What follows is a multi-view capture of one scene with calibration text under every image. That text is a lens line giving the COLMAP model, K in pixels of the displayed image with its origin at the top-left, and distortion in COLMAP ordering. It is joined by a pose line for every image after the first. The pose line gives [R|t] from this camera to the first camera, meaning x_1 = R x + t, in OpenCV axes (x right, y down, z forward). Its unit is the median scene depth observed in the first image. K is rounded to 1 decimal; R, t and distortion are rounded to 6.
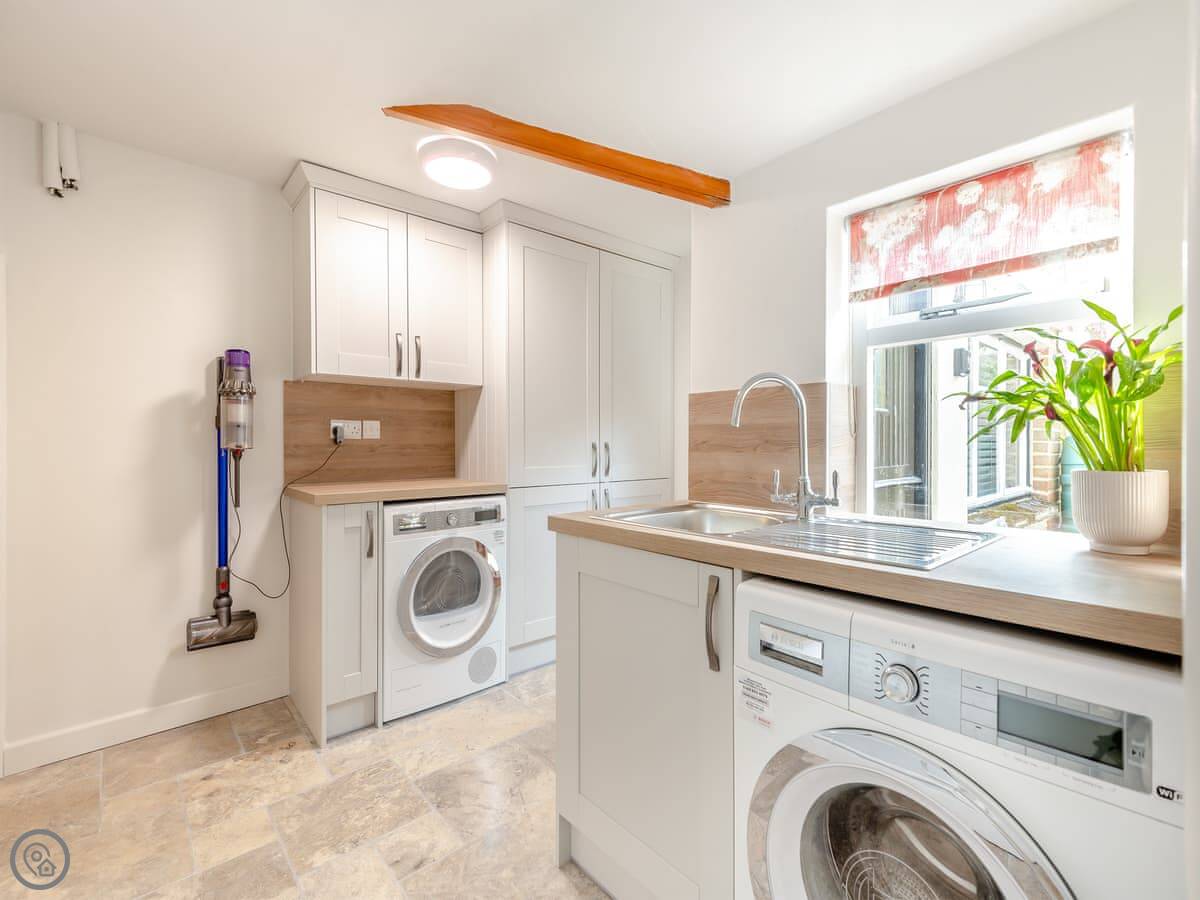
lens RADIAL K [[546.4, 0, 605.0], [0, 546.4, 441.8], [0, 0, 1]] dist [0.033206, -0.017559]
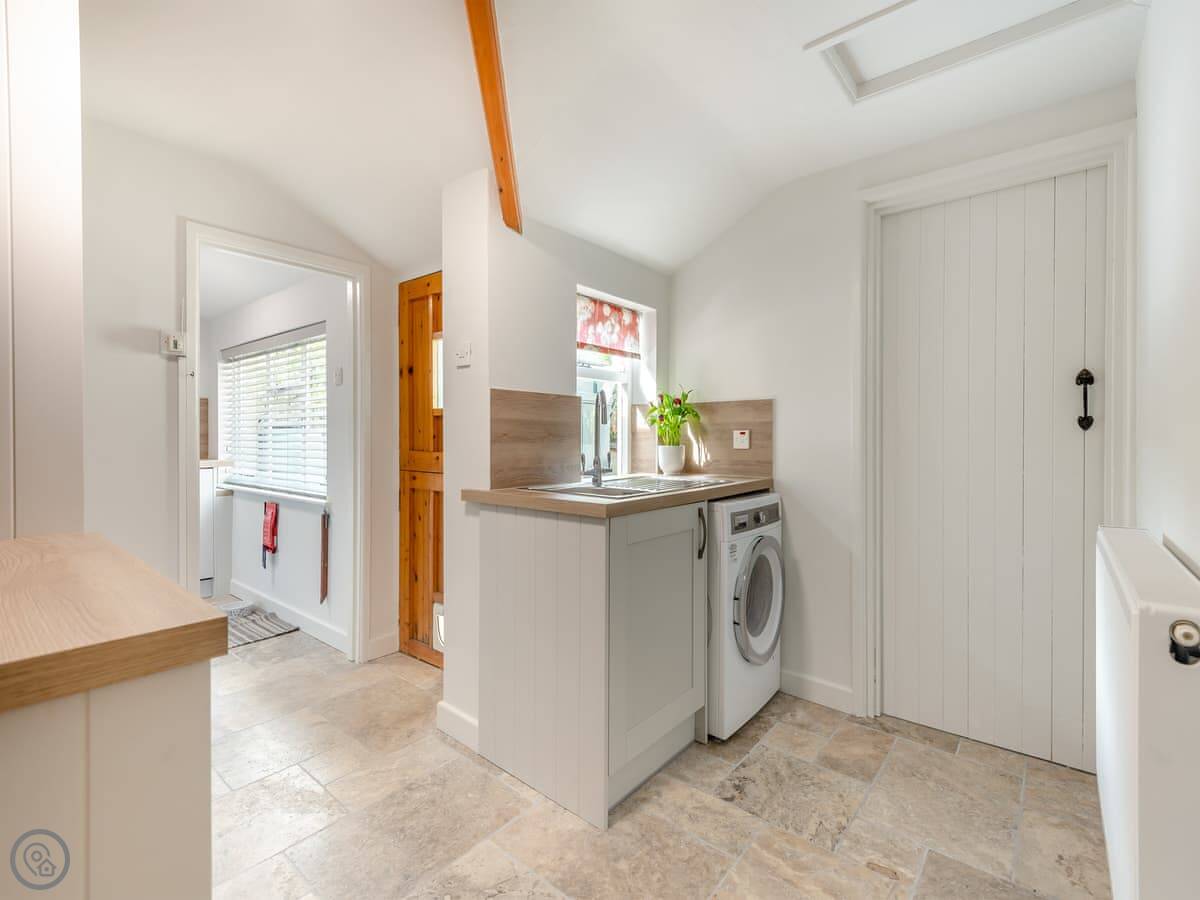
lens RADIAL K [[546.4, 0, 605.0], [0, 546.4, 441.8], [0, 0, 1]] dist [0.033206, -0.017559]
pose [[-0.158995, -0.005673, 0.987263, -1.176407], [-0.000242, 0.999984, 0.005708, 0.011218], [-0.987279, 0.000668, -0.158994, 1.213767]]
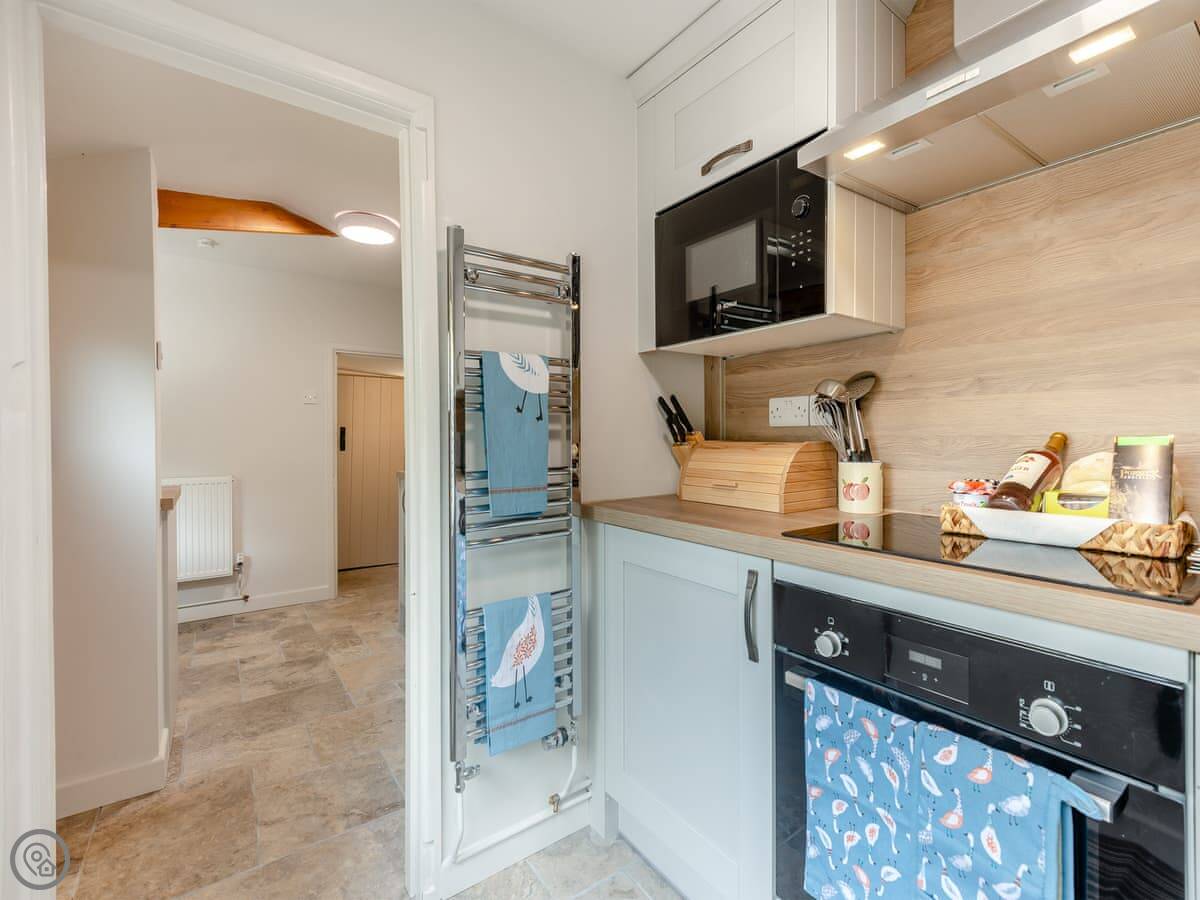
lens RADIAL K [[546.4, 0, 605.0], [0, 546.4, 441.8], [0, 0, 1]] dist [0.033206, -0.017559]
pose [[-0.111022, 0.014040, -0.993719, 1.446780], [0.001018, 0.999901, 0.014013, -0.011304], [0.993817, 0.000544, -0.111025, 2.537981]]
